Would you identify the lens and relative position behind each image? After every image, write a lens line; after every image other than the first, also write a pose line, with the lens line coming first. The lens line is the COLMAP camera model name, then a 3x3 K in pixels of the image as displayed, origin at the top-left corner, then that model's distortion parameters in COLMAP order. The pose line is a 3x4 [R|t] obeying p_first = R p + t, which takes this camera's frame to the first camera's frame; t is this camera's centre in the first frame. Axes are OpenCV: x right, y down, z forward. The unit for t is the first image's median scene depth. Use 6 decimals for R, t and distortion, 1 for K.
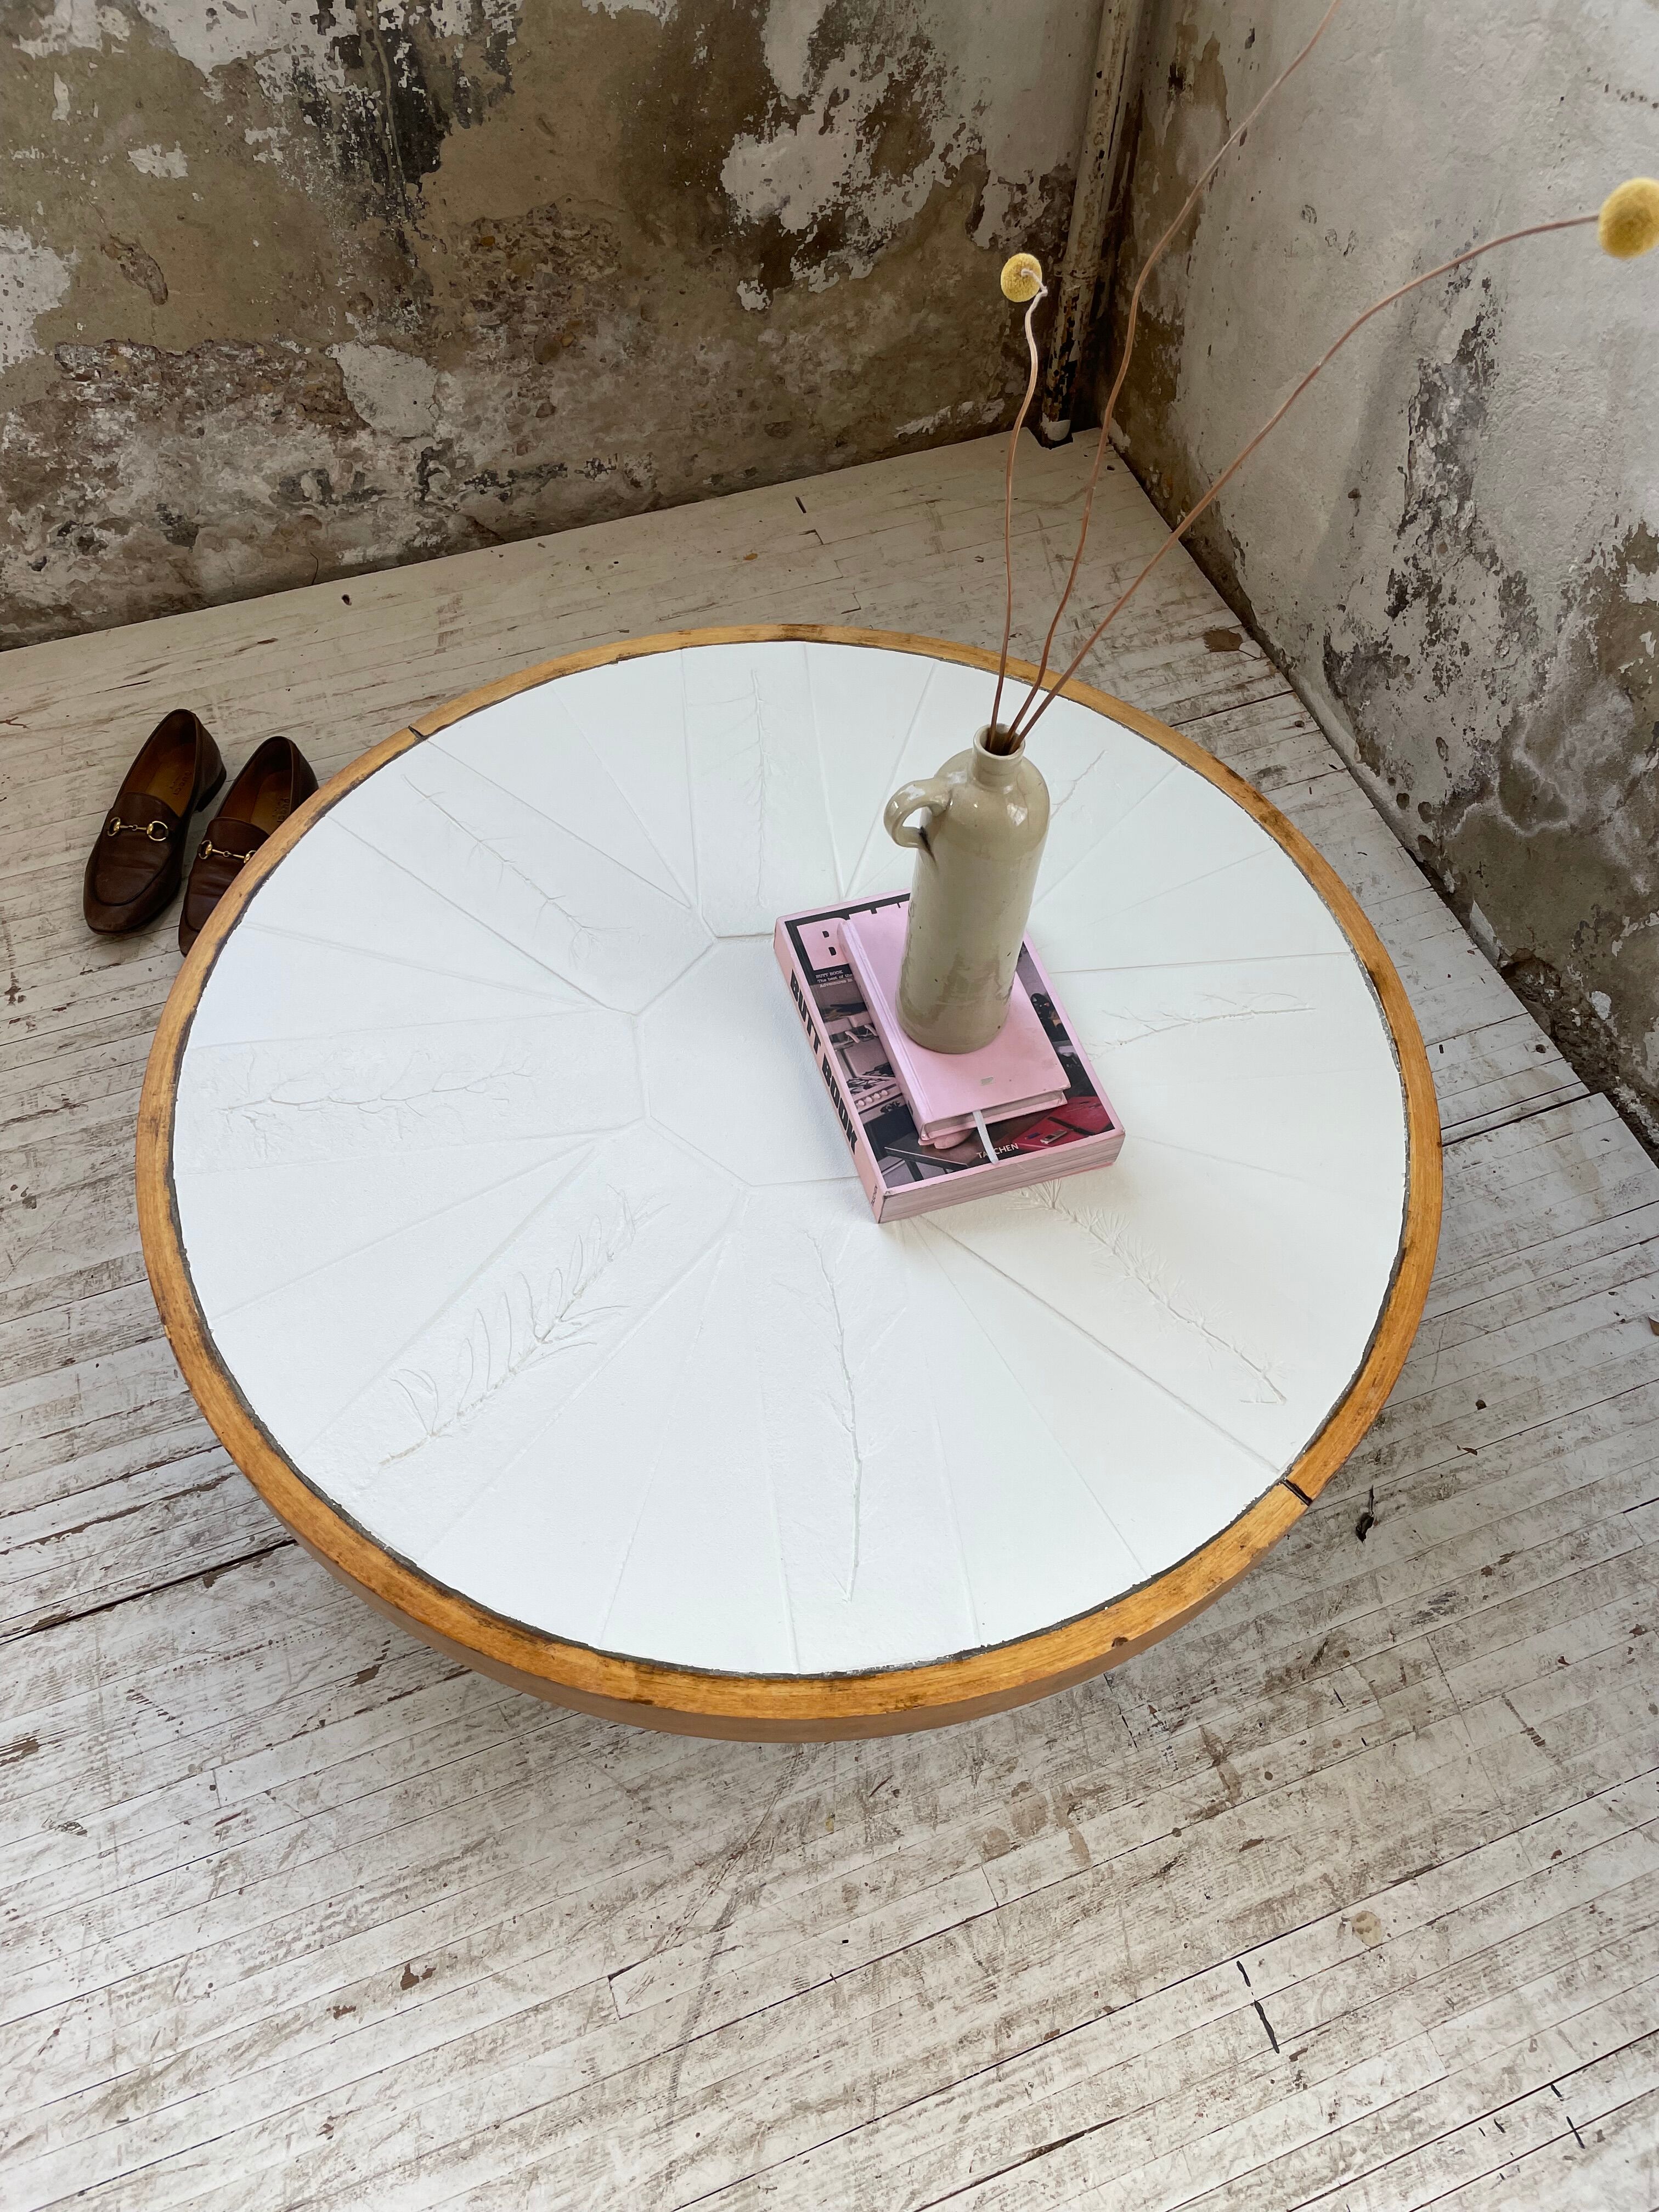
lens RADIAL K [[1680.0, 0, 809.8], [0, 1680.0, 1120.2], [0, 0, 1]] dist [0.090815, -0.125786]
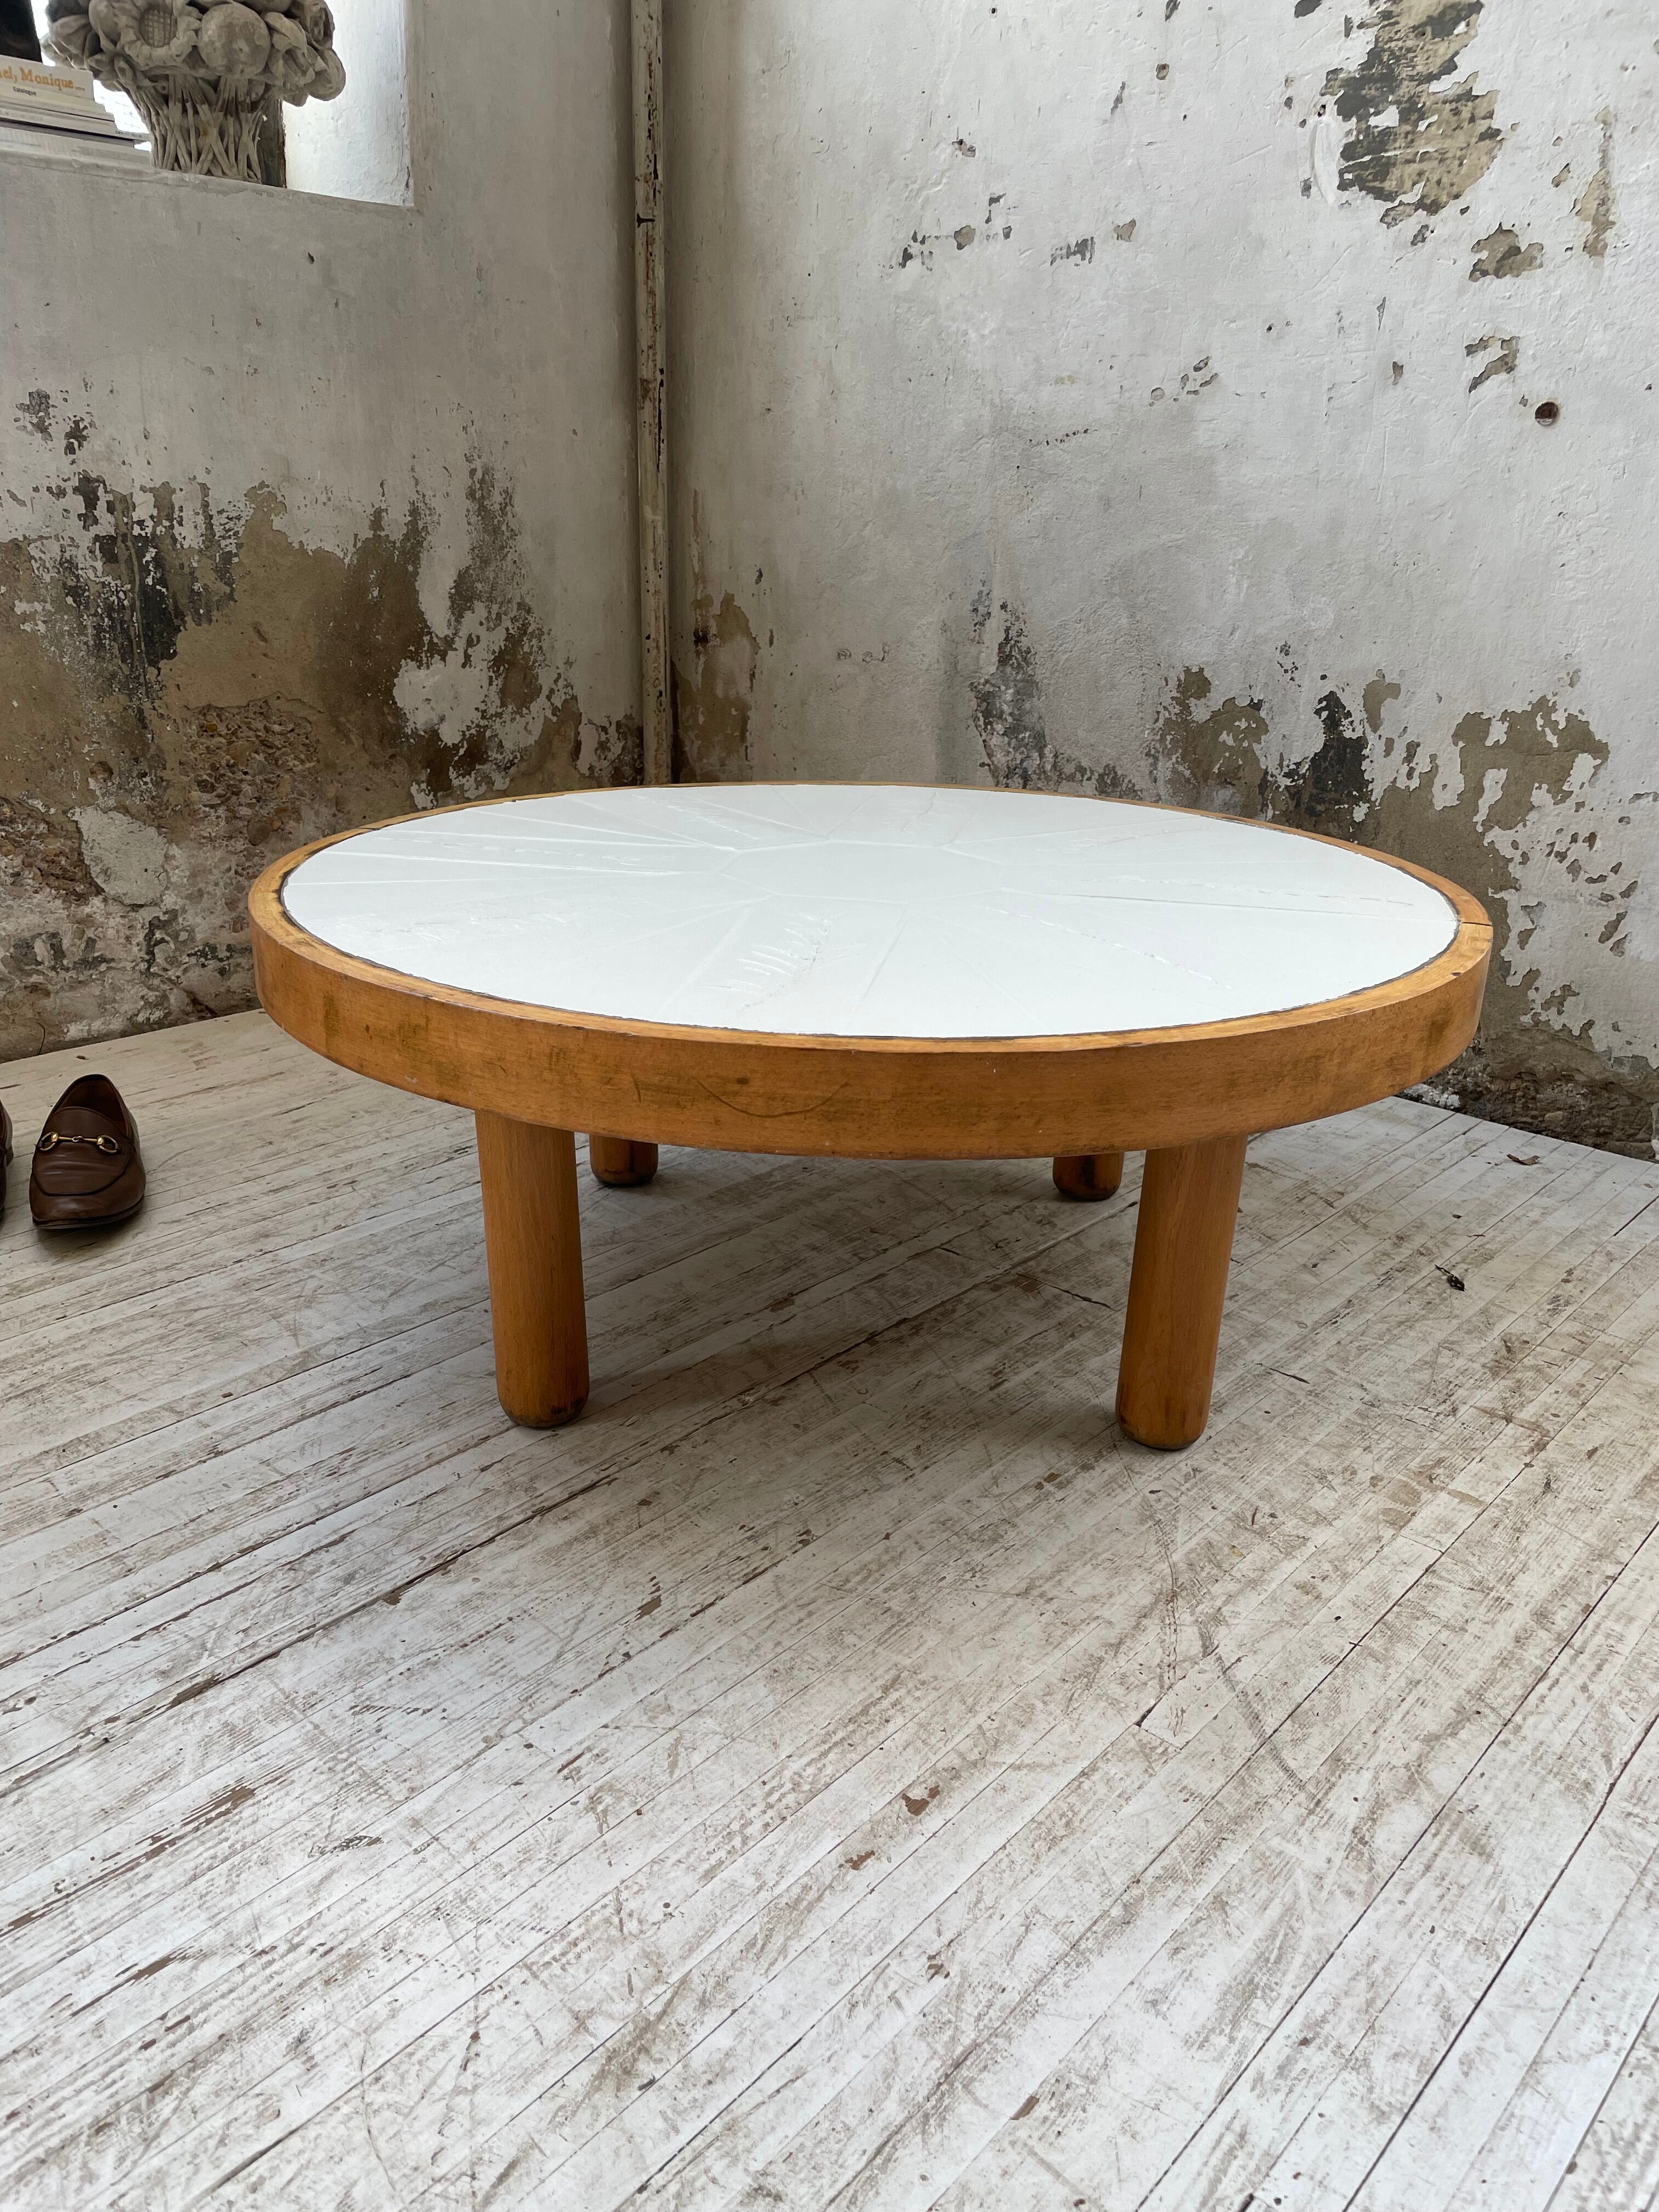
lens RADIAL K [[1680.0, 0, 814.5], [0, 1680.0, 1121.6], [0, 0, 1]] dist [0.090815, -0.125786]
pose [[0.887063, -0.160432, 0.432874, -0.380697], [0.386631, 0.770555, -0.506716, 0.445333], [-0.252260, 0.616852, 0.745559, 0.211776]]
